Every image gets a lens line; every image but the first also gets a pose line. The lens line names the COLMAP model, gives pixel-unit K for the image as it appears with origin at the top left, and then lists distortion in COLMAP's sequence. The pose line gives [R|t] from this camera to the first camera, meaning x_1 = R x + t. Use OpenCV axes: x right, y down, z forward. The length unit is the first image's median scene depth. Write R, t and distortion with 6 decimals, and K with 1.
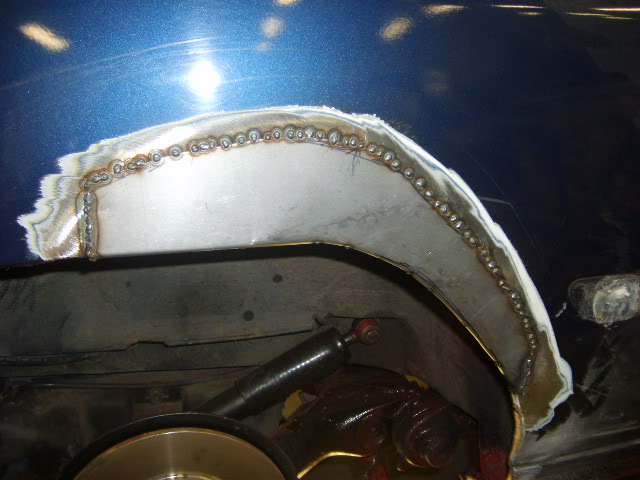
lens RADIAL K [[652.2, 0, 320.0], [0, 652.2, 240.0], [0, 0, 1]] dist [-0.156219, 0.128883]
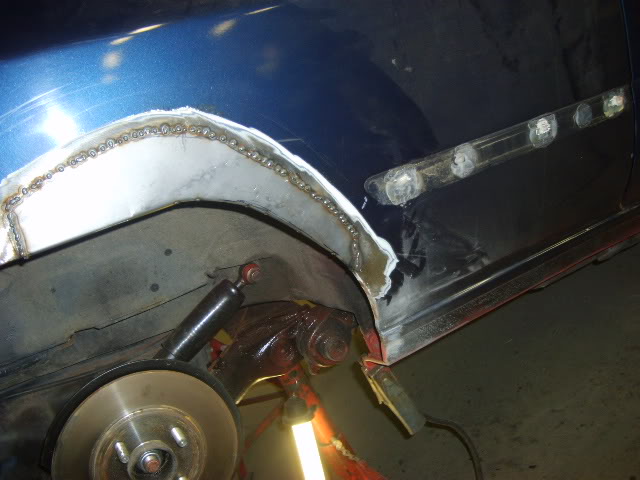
lens RADIAL K [[652.2, 0, 320.0], [0, 652.2, 240.0], [0, 0, 1]] dist [-0.156219, 0.128883]
pose [[0.945096, -0.295285, 0.140003, 0.061146], [0.292871, 0.955396, 0.038021, 0.102832], [-0.144986, 0.005069, 0.989421, -0.385904]]
